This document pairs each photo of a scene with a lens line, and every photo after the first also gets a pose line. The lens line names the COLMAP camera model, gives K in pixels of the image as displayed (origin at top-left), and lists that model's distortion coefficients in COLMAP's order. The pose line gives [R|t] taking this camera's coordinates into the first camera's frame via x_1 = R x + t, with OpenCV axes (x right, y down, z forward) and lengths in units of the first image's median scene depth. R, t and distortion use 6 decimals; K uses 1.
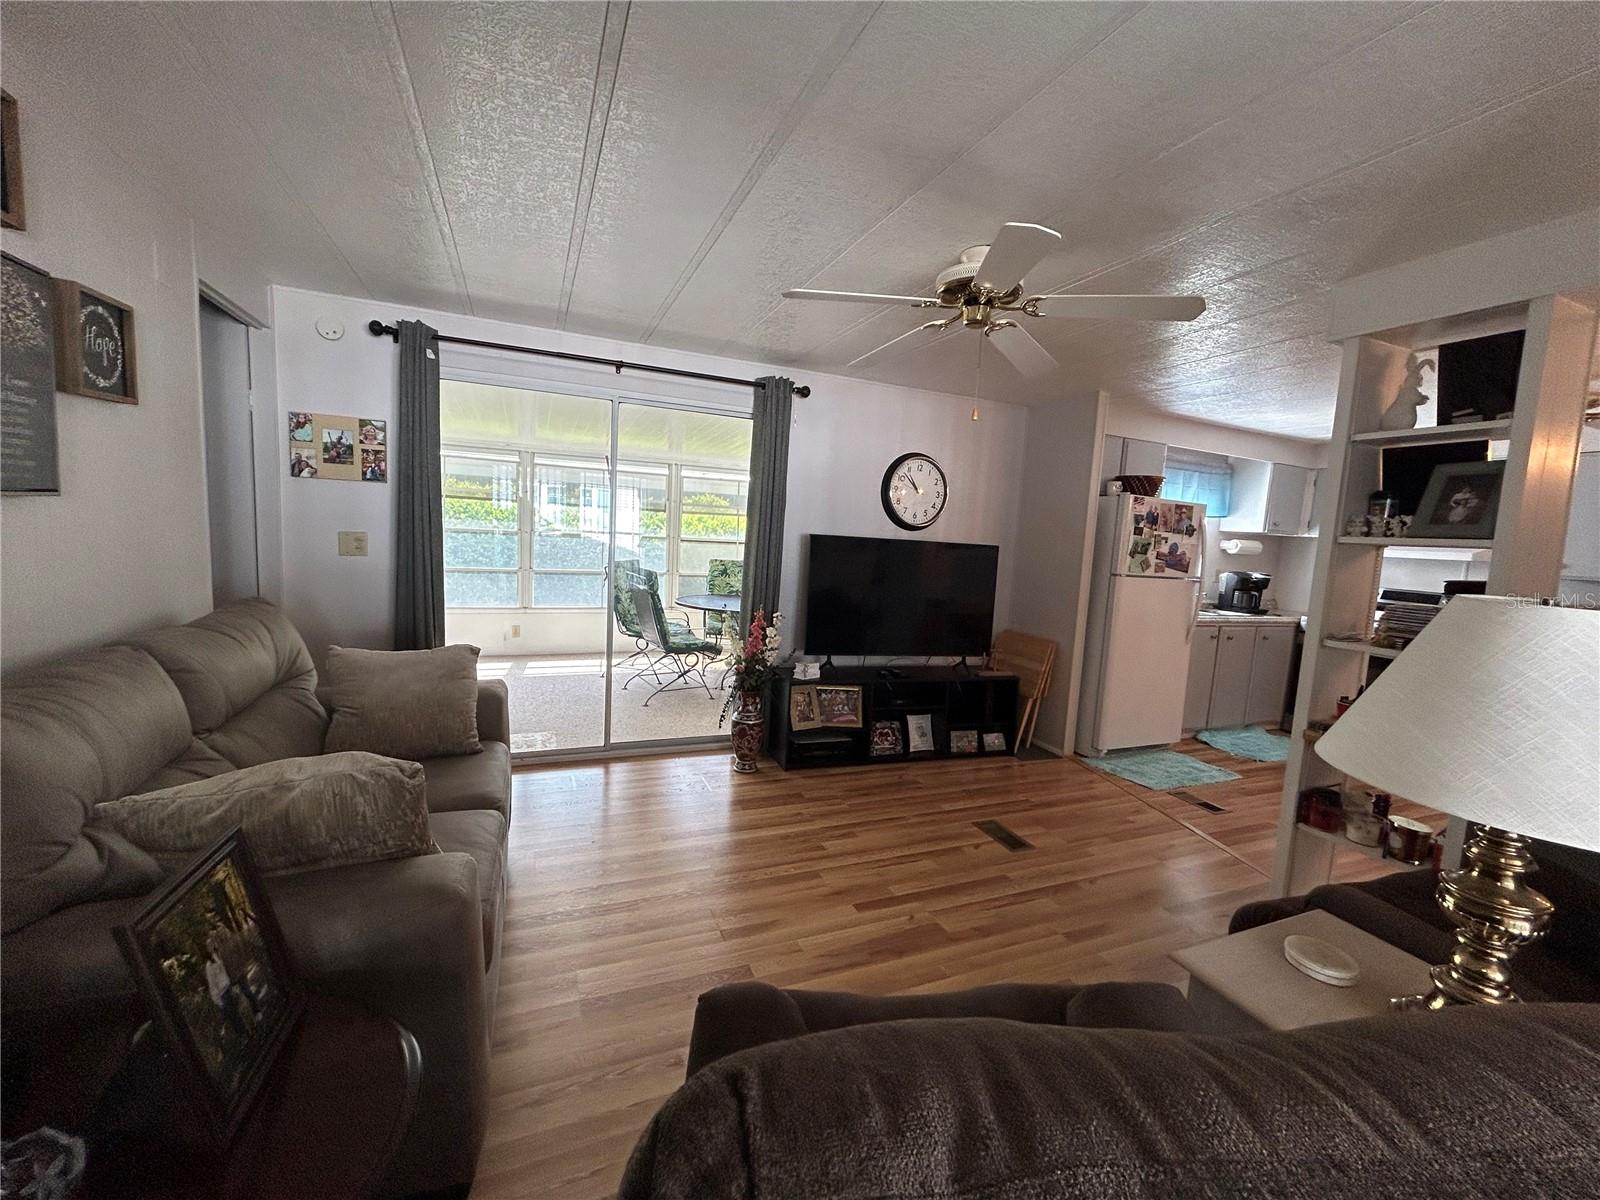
lens RADIAL K [[646.6, 0, 799.4], [0, 646.6, 595.0], [0, 0, 1]] dist [0.001464, 0.000216]
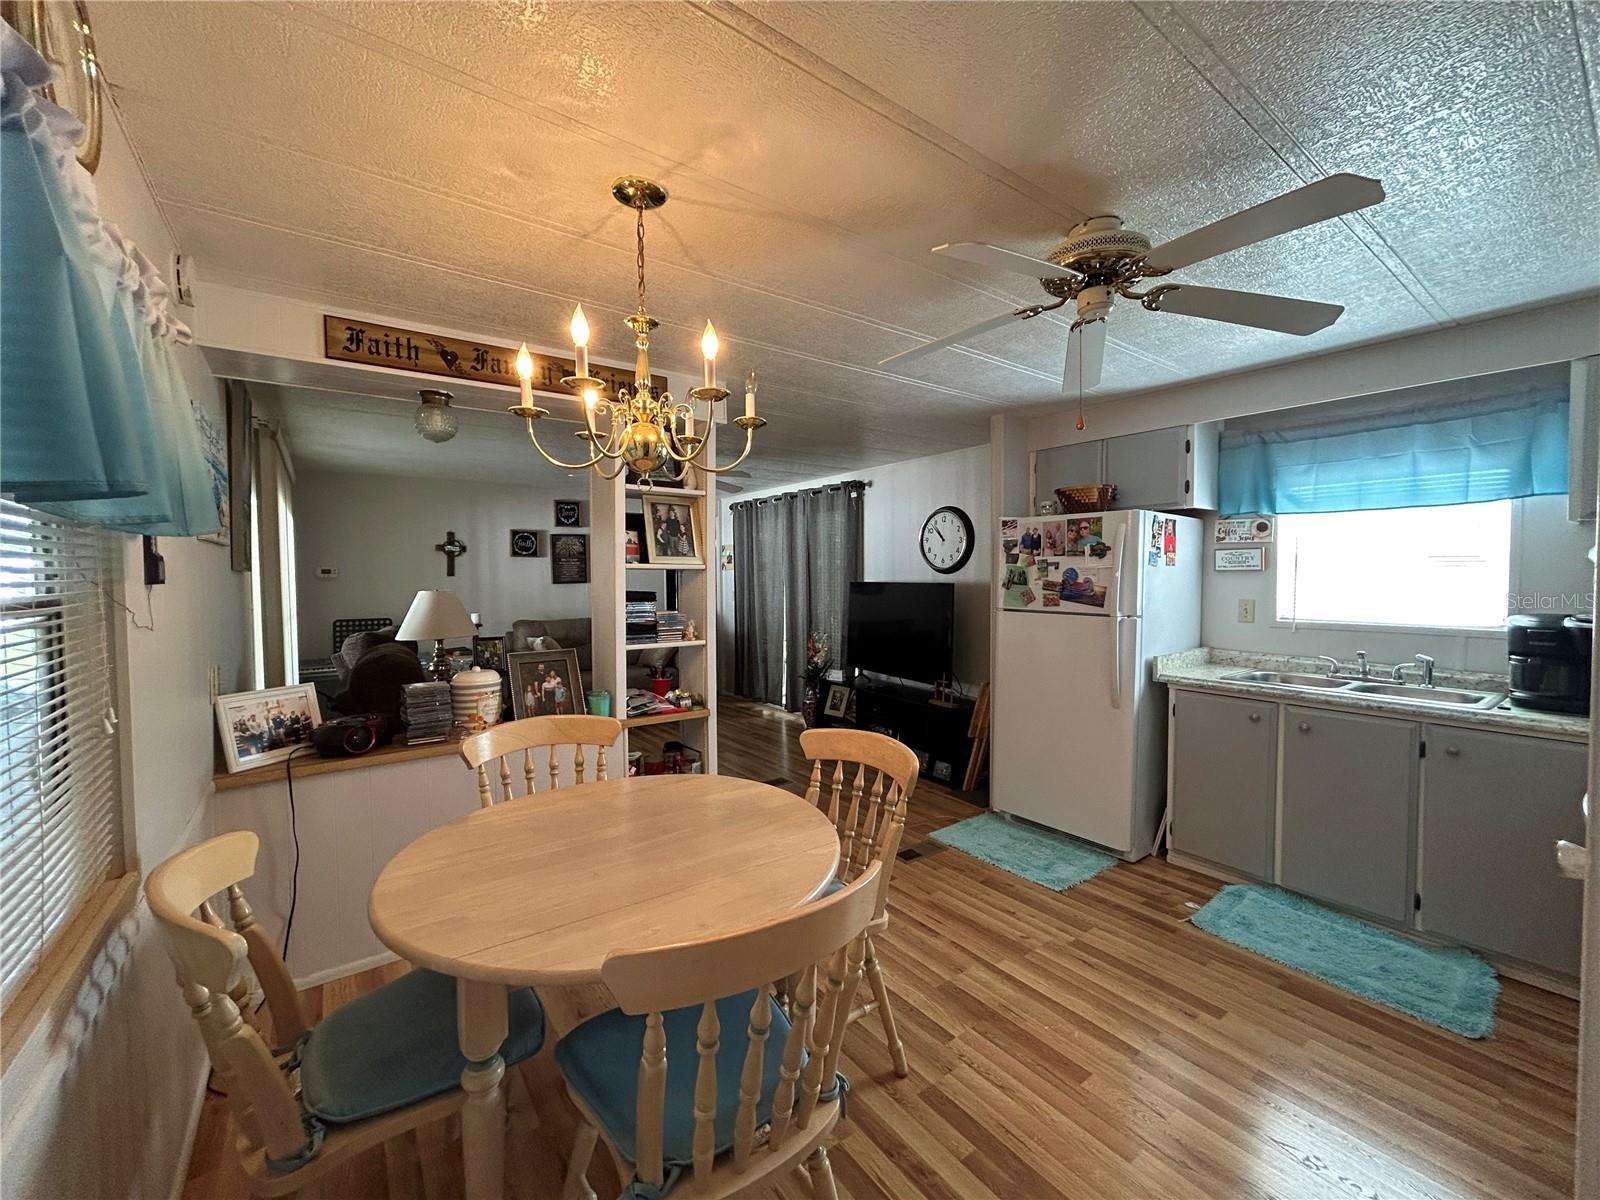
lens RADIAL K [[646.6, 0, 798.5], [0, 646.6, 599.3], [0, 0, 1]] dist [0.001464, 0.000216]
pose [[0.228701, -0.026470, -0.973137, 1.243879], [-0.078815, 0.995845, -0.045610, 0.017425], [0.970301, 0.087129, 0.225665, 0.505654]]
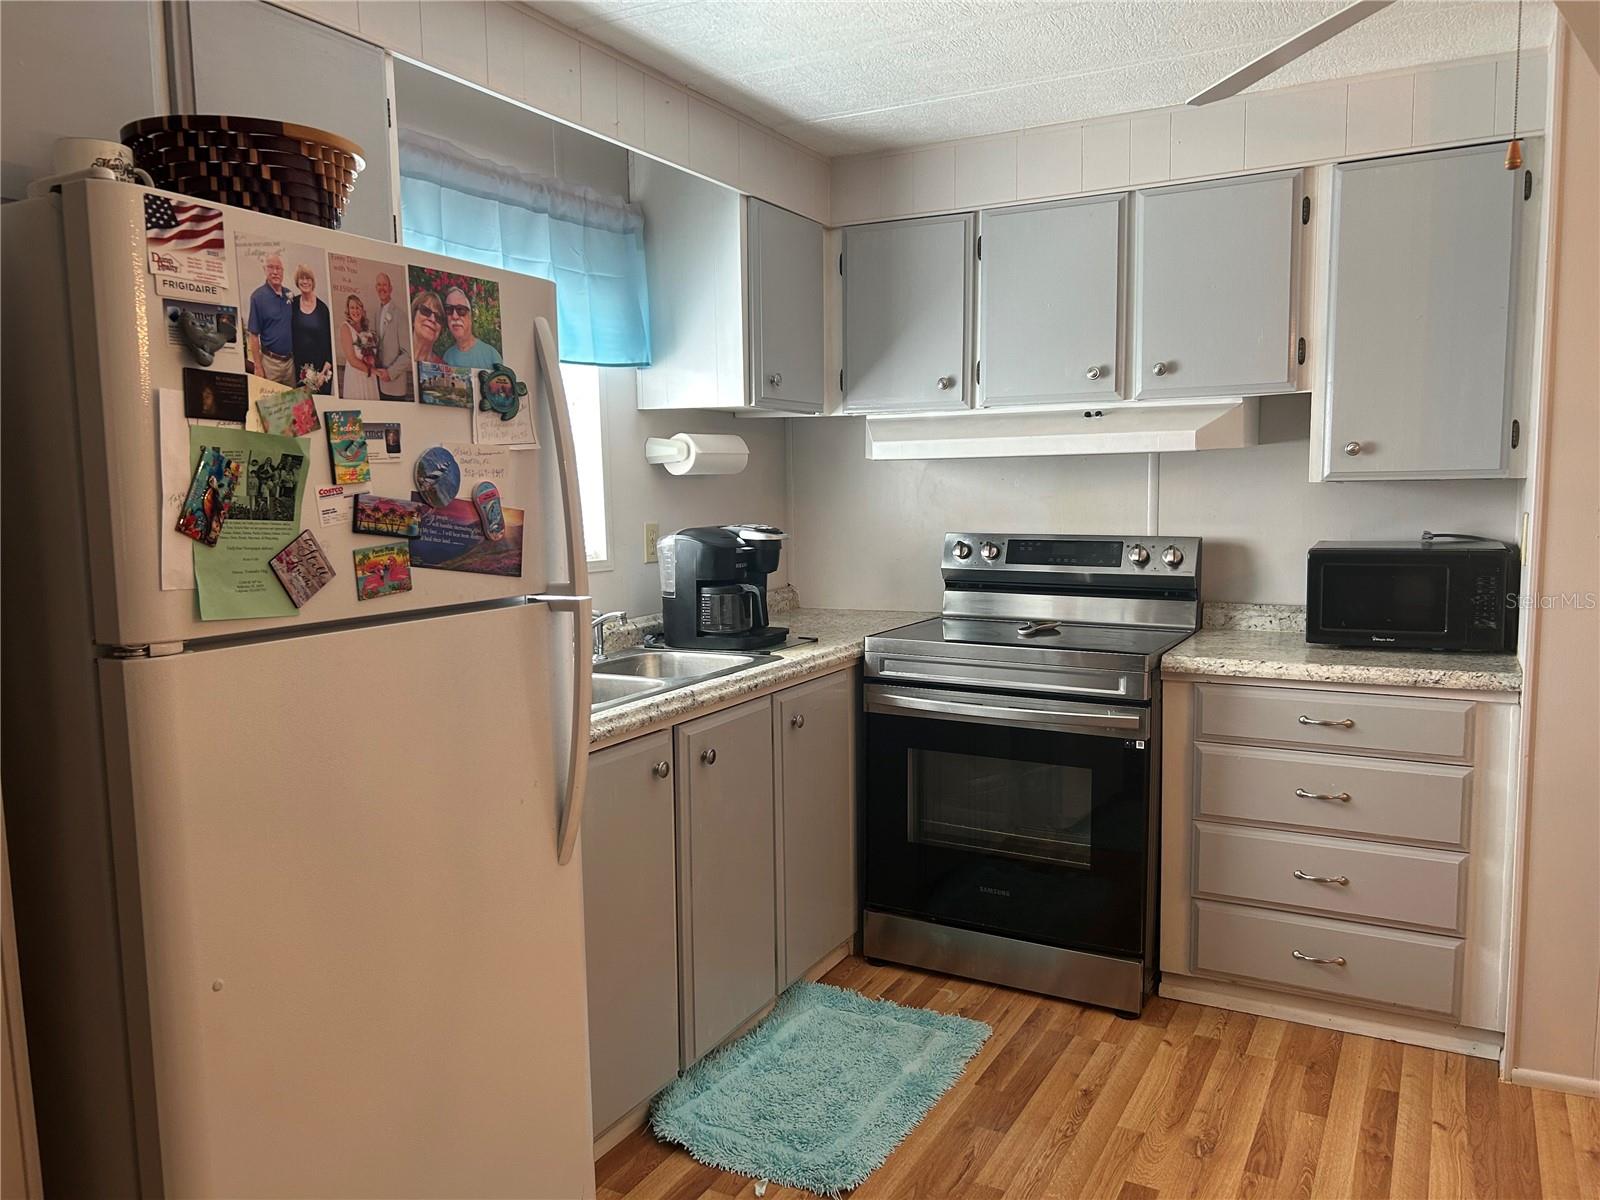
lens RADIAL K [[1204.9, 0, 787.1], [0, 1204.9, 613.2], [0, 0, 1]] dist [0.041006, -0.042205]
pose [[0.783674, -0.145637, 0.603858, 0.414861], [0.127664, 0.989136, 0.072879, -0.040387], [-0.607912, 0.019978, 0.793753, 0.602360]]
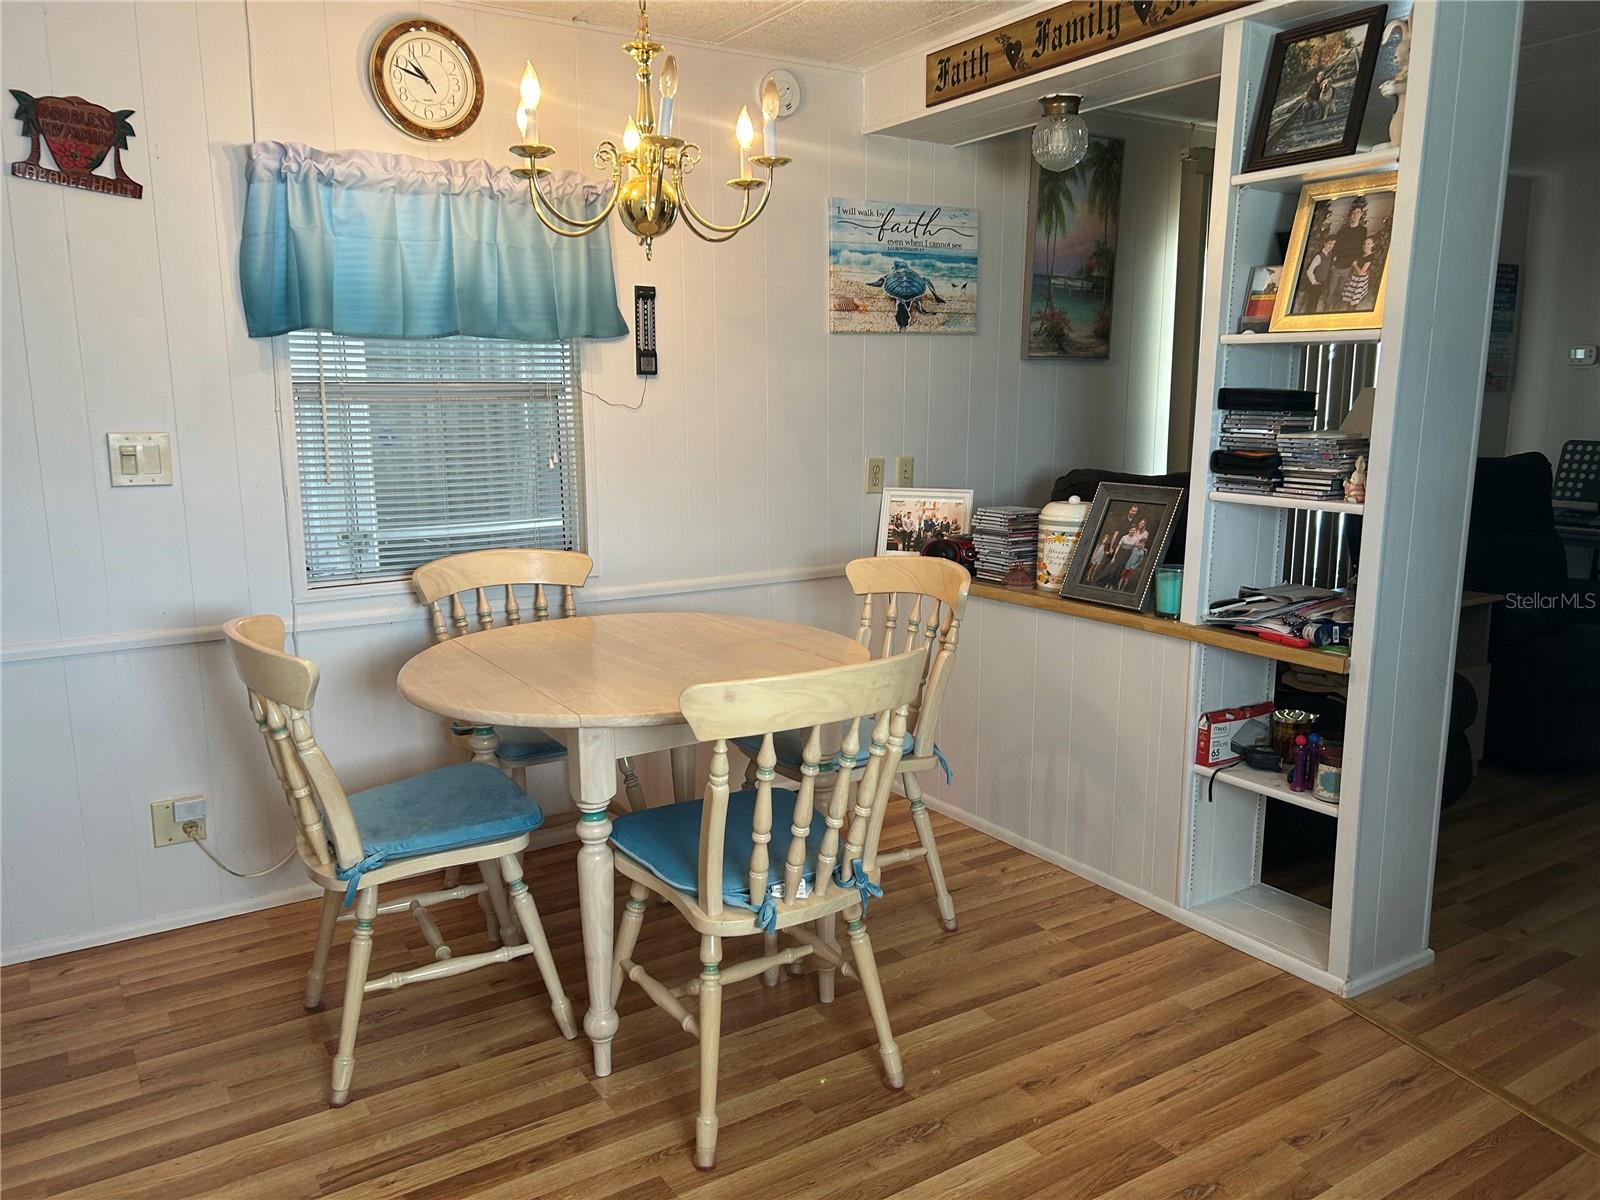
lens RADIAL K [[1204.9, 0, 799.1], [0, 1204.9, 602.8], [0, 0, 1]] dist [0.041006, -0.042205]
pose [[-0.982821, -0.019231, -0.183555, 0.893960], [-0.068023, 0.962285, 0.263401, -0.054137], [0.171567, 0.271362, -0.947063, 1.106510]]
